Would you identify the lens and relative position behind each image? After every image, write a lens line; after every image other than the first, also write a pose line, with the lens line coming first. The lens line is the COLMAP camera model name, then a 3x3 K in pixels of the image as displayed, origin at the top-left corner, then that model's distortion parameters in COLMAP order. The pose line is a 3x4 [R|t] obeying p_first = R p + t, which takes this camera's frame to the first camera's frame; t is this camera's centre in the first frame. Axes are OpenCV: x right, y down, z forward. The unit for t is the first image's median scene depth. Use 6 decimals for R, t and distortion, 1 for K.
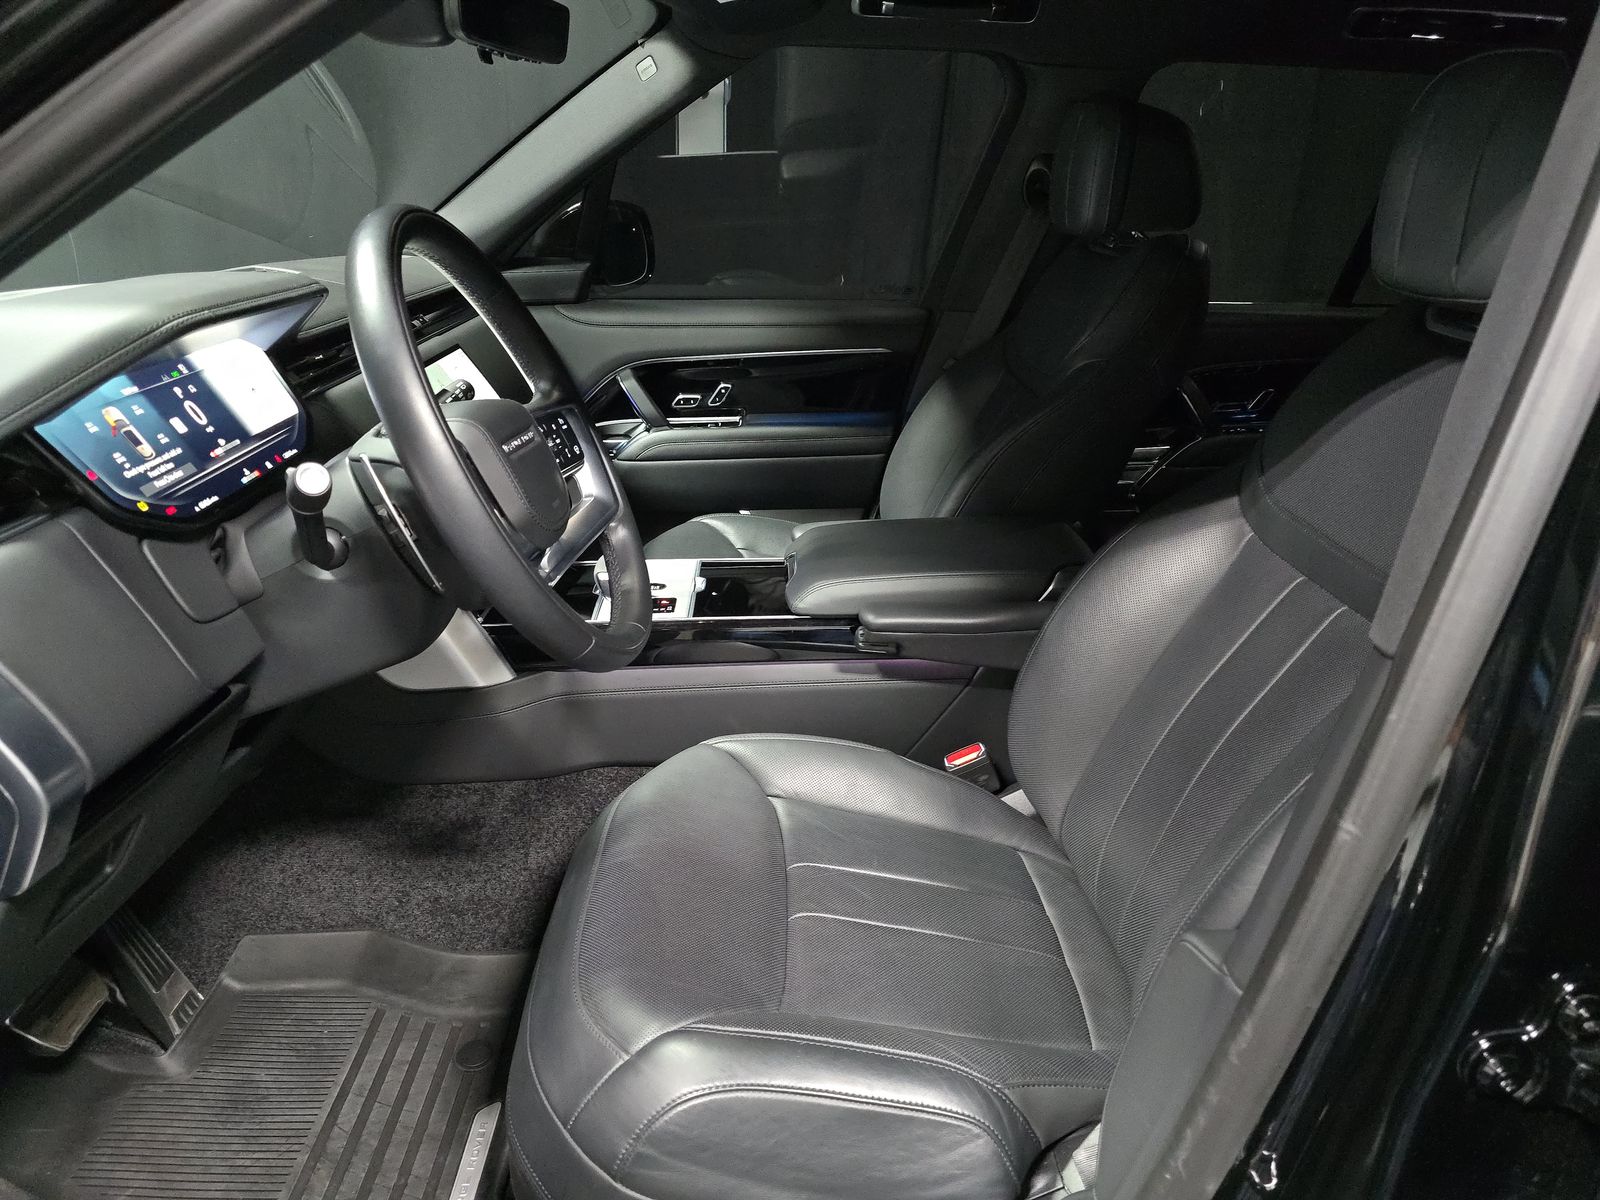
lens RADIAL K [[1075.7, 0, 801.0], [0, 1075.7, 599.8], [0, 0, 1]] dist [0.011141, -0.026920]
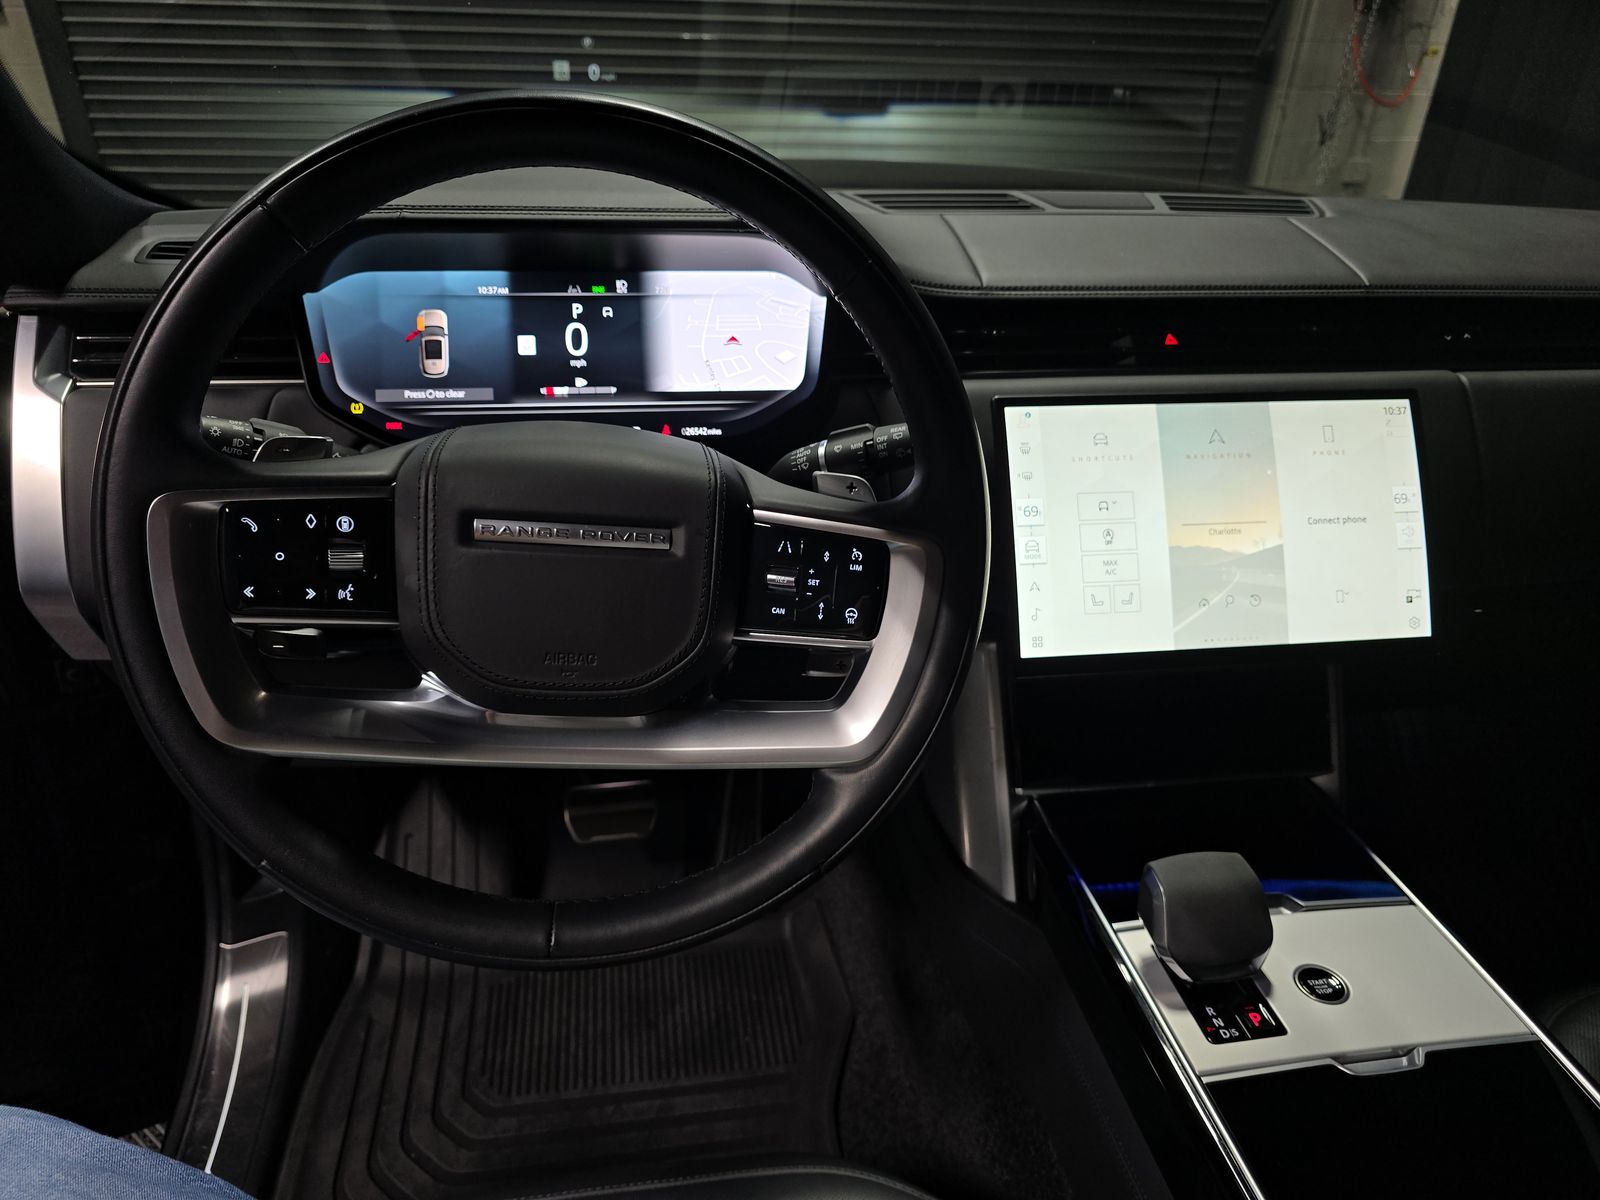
lens RADIAL K [[1075.7, 0, 797.9], [0, 1075.7, 607.4], [0, 0, 1]] dist [0.011141, -0.026920]
pose [[0.129707, 0.467075, -0.874653, 0.268078], [-0.395143, 0.833383, 0.386439, -0.384882], [0.909416, 0.295489, 0.292657, 0.970327]]
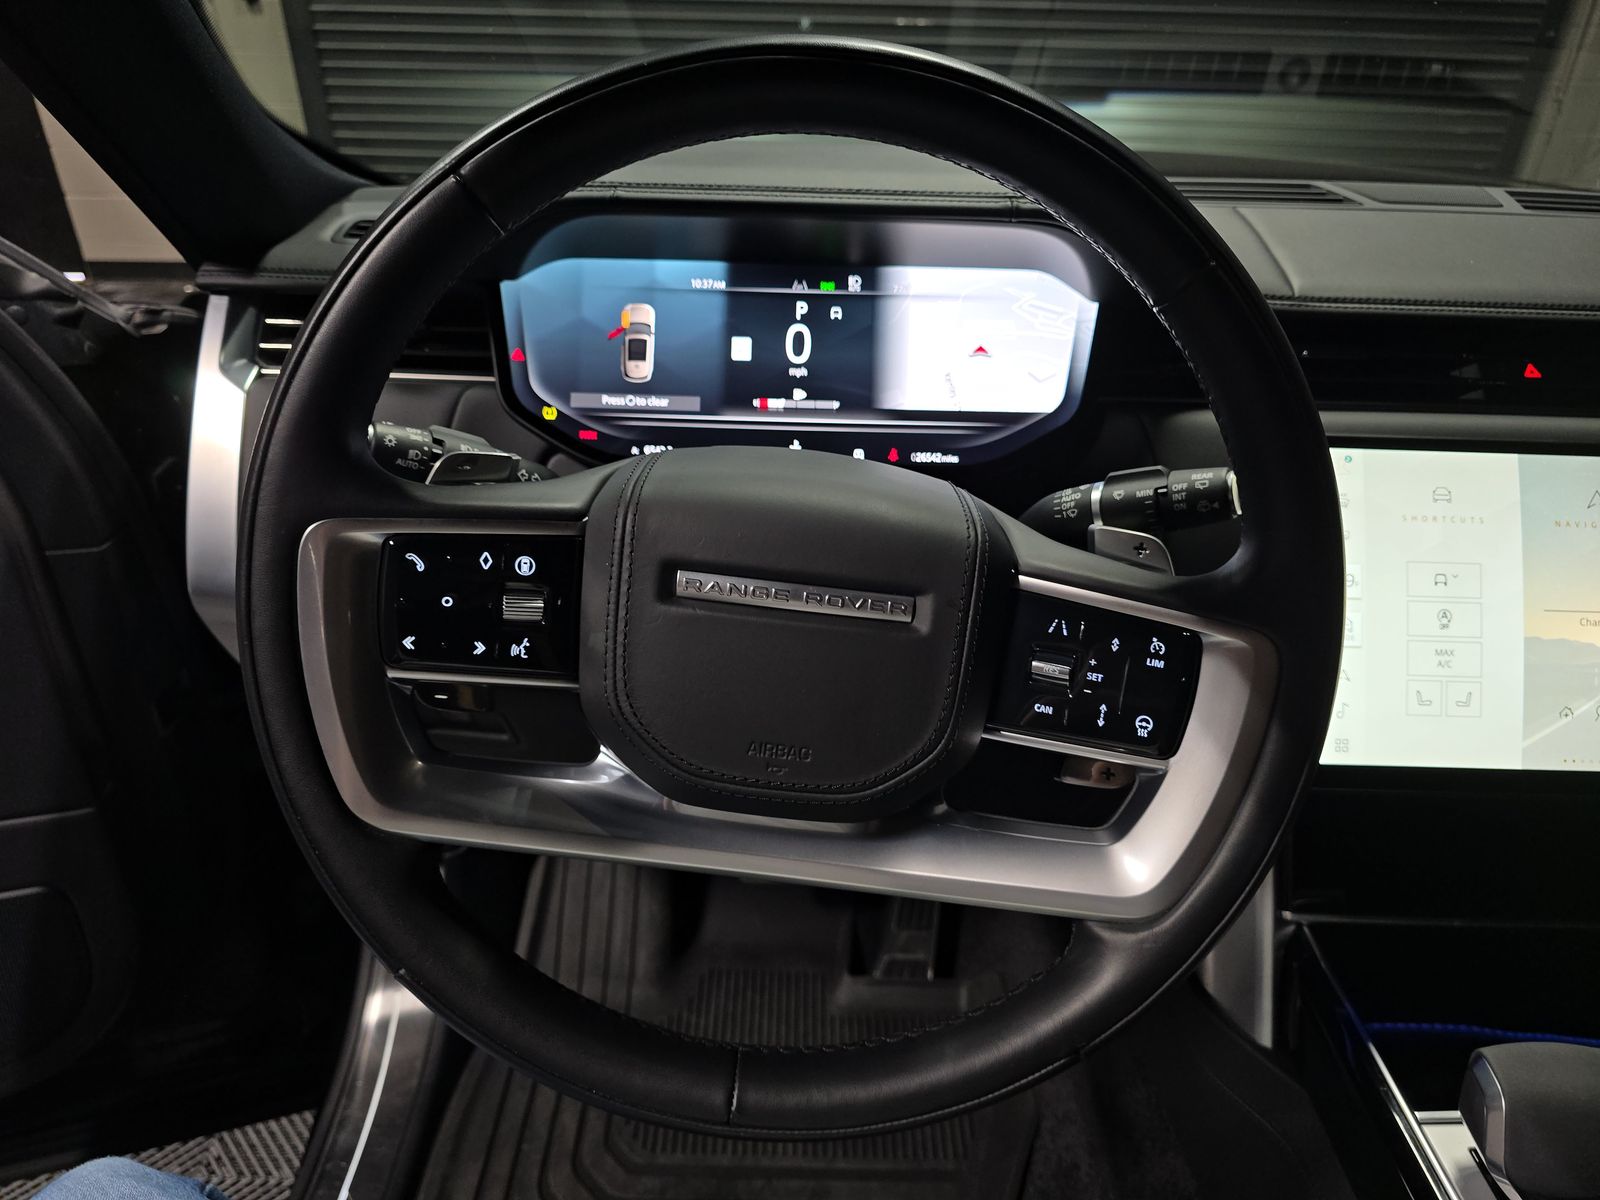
lens RADIAL K [[1075.7, 0, 796.0], [0, 1075.7, 606.6], [0, 0, 1]] dist [0.011141, -0.026920]
pose [[-0.038930, 0.475411, -0.878902, 0.135108], [-0.392239, 0.801701, 0.451025, -0.350937], [0.919039, 0.362298, 0.155265, 0.948418]]
